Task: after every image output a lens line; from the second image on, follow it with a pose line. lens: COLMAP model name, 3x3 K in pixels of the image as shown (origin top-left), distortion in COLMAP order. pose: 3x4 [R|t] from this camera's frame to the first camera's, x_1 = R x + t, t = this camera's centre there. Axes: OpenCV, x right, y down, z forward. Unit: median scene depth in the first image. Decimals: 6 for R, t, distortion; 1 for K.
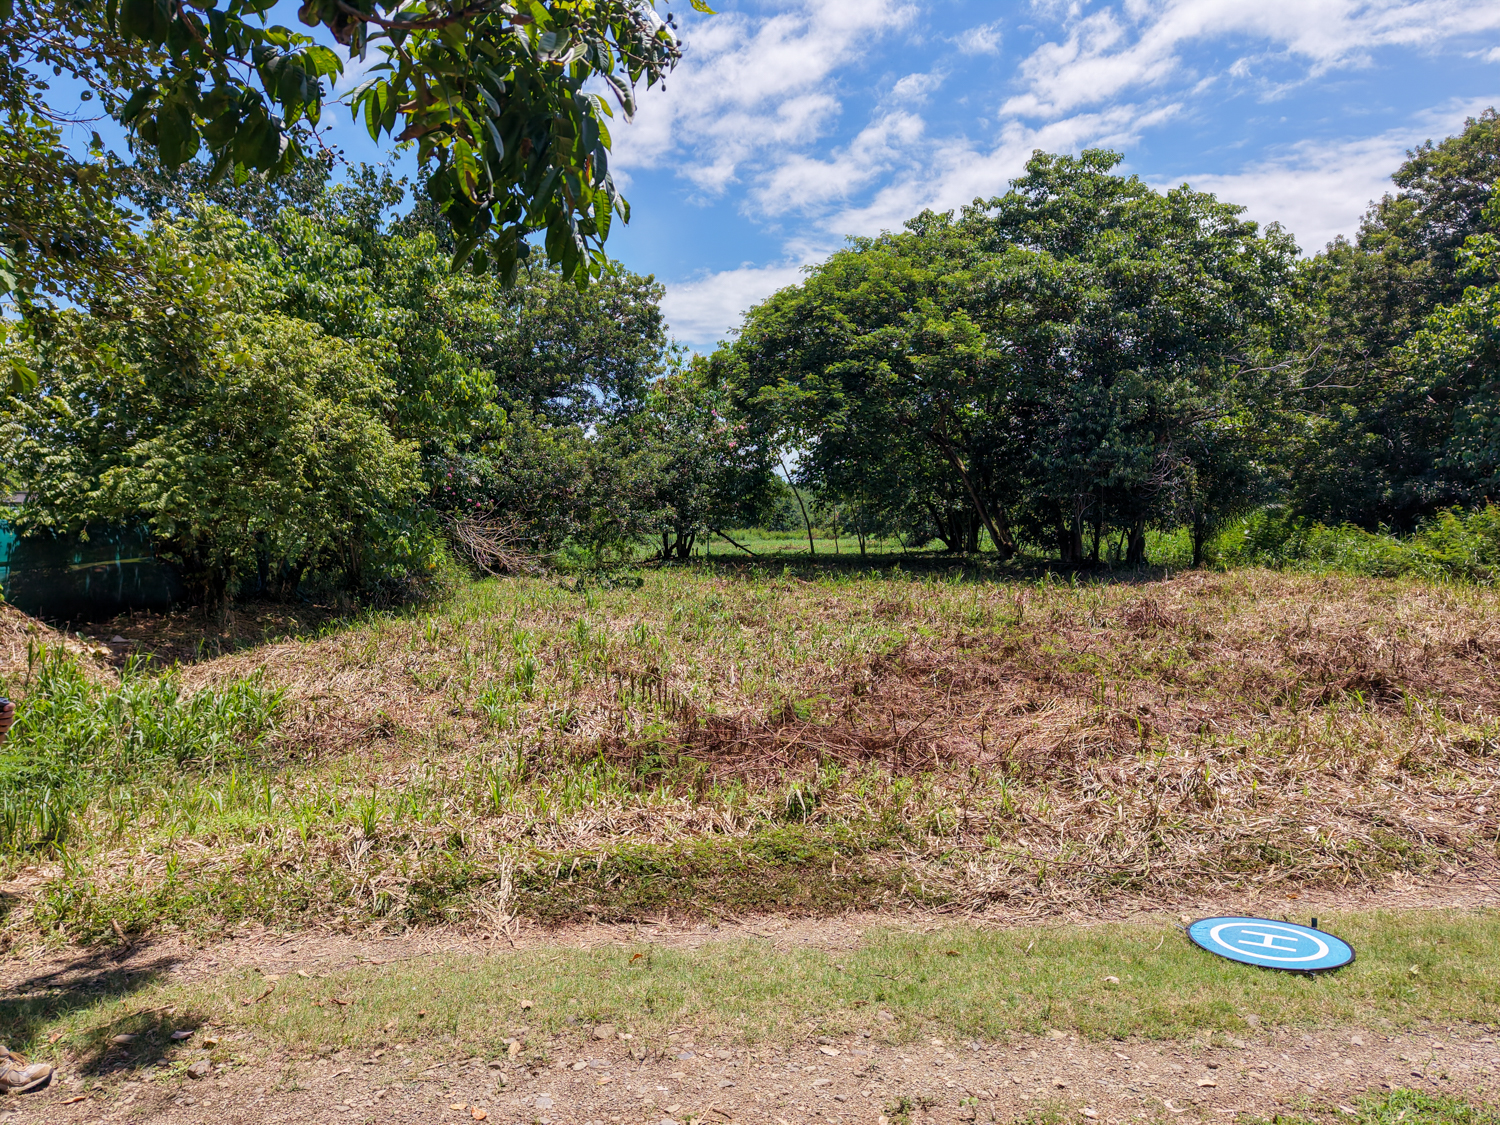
lens RADIAL K [[1029.2, 0, 750.0], [0, 1029.2, 562.5], [0, 0, 1]] dist [0.046329, -0.041061]
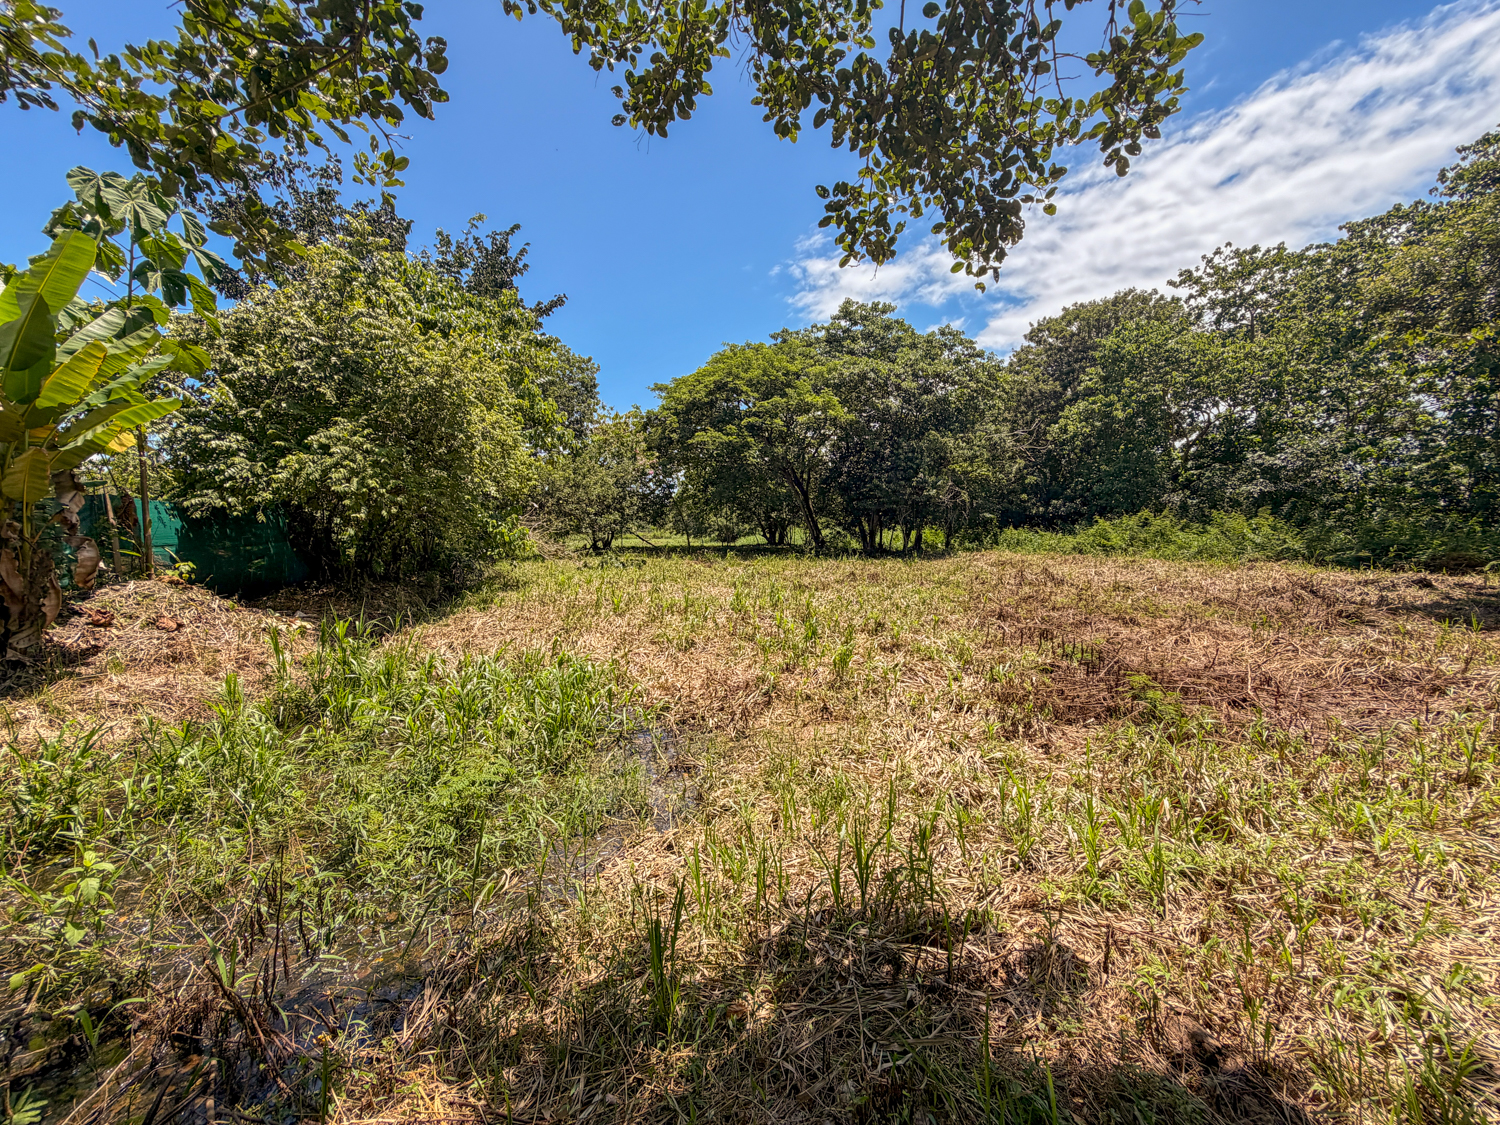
lens RADIAL K [[613.3, 0, 749.1], [0, 613.3, 545.1], [0, 0, 1]] dist [0.000496, 0.000249]
pose [[0.958815, -0.001789, 0.284027, -0.162599], [0.006354, 0.999865, -0.015152, 0.007145], [-0.283962, 0.016333, 0.958696, 0.125397]]
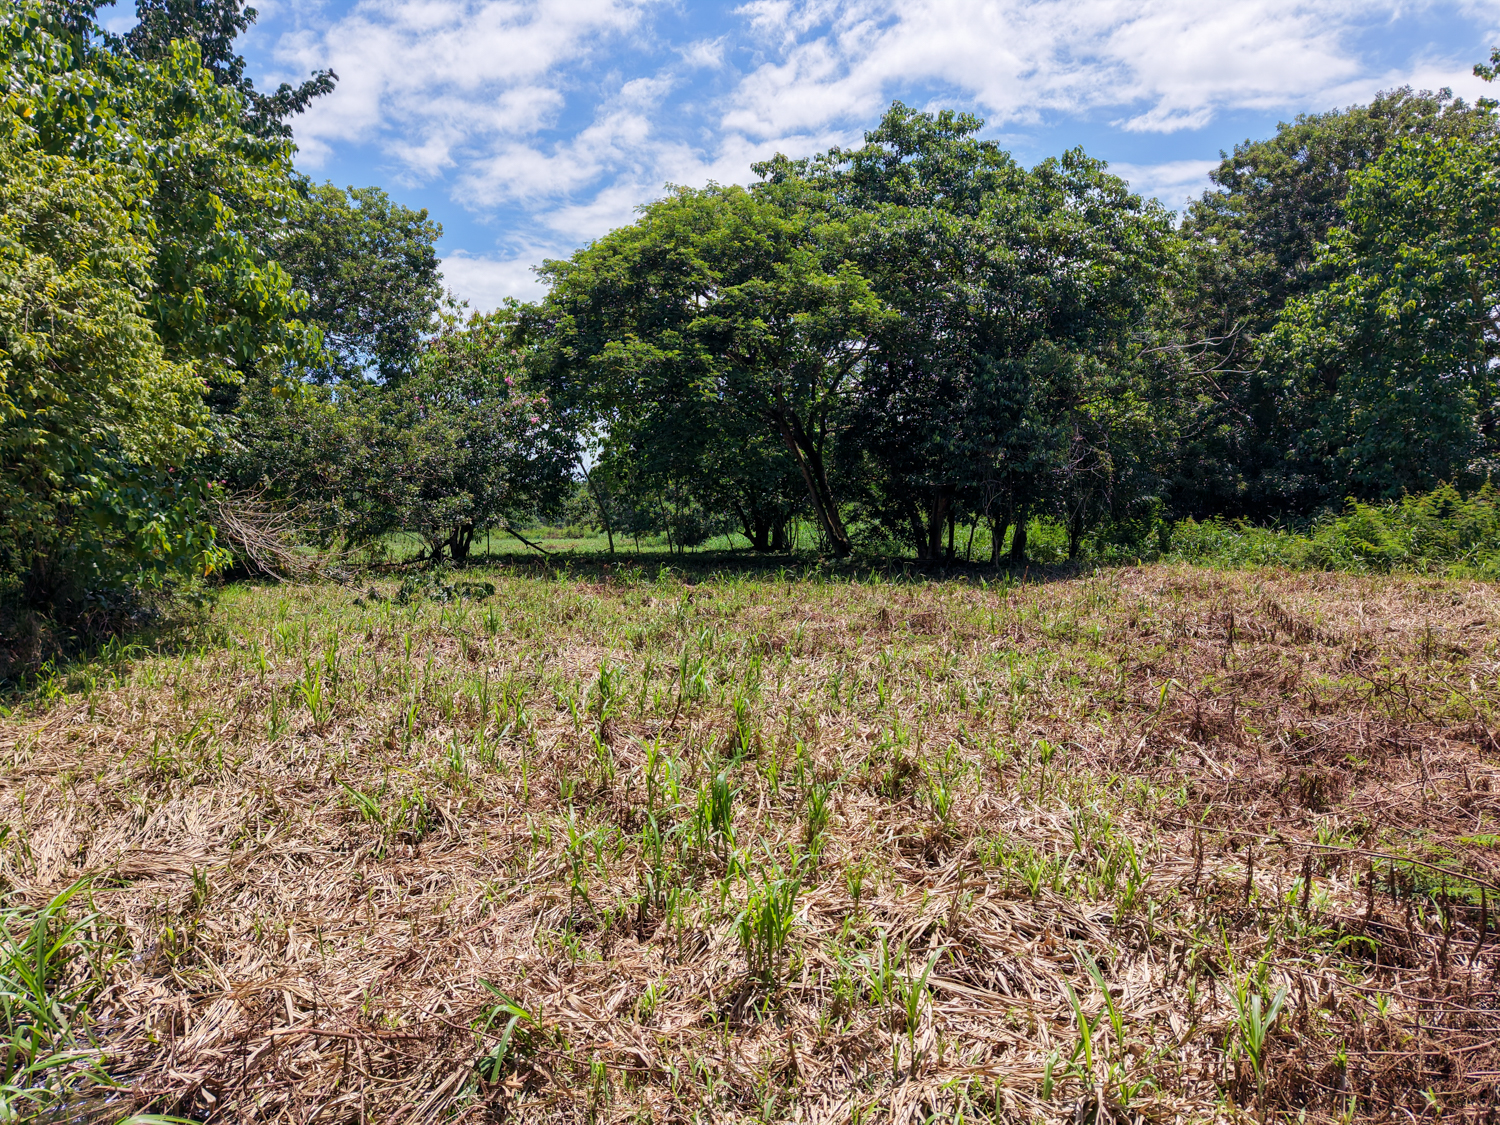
lens RADIAL K [[1007.6, 0, 749.8], [0, 1007.6, 543.1], [0, 0, 1]] dist [0.002118, -0.003768]
pose [[0.958055, -0.002117, 0.286577, -0.102615], [0.007845, 0.999792, -0.018843, 0.001146], [-0.286478, 0.020301, 0.957872, 0.213413]]
